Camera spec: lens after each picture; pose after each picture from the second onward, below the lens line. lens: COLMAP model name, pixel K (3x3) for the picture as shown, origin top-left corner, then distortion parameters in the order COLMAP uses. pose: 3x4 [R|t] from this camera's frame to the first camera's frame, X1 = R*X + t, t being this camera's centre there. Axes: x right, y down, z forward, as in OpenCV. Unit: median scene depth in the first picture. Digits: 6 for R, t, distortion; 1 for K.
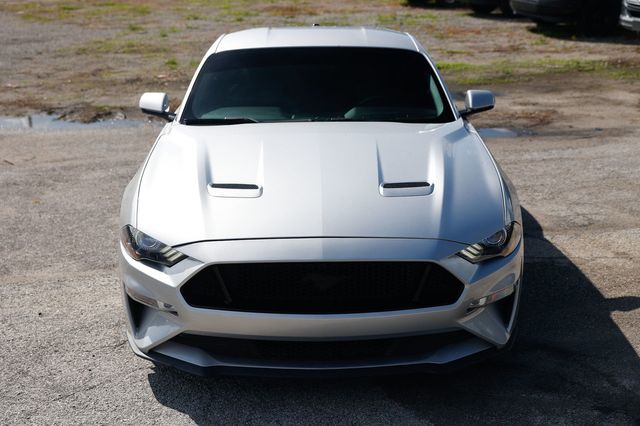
lens RADIAL K [[934.3, 0, 322.8], [0, 934.3, 216.8], [0, 0, 1]] dist [0.096446, 0.000000]
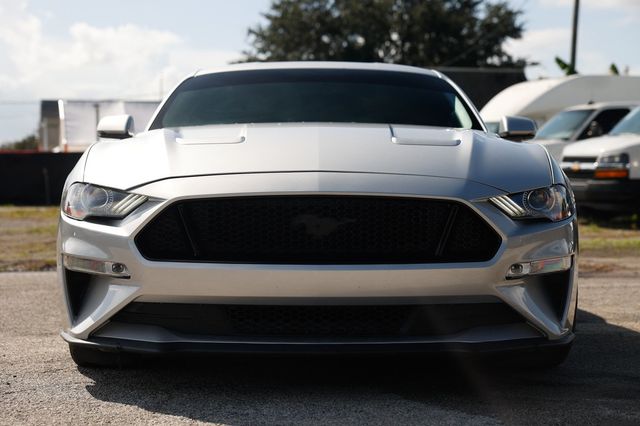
lens RADIAL K [[1147.7, 0, 316.3], [0, 1147.7, 209.5], [0, 0, 1]] dist [0.245225, 0.000000]
pose [[0.999873, 0.011609, -0.010906, 0.007848], [-0.013864, 0.971380, -0.237127, 0.262536], [0.007841, 0.237248, 0.971417, 0.062501]]
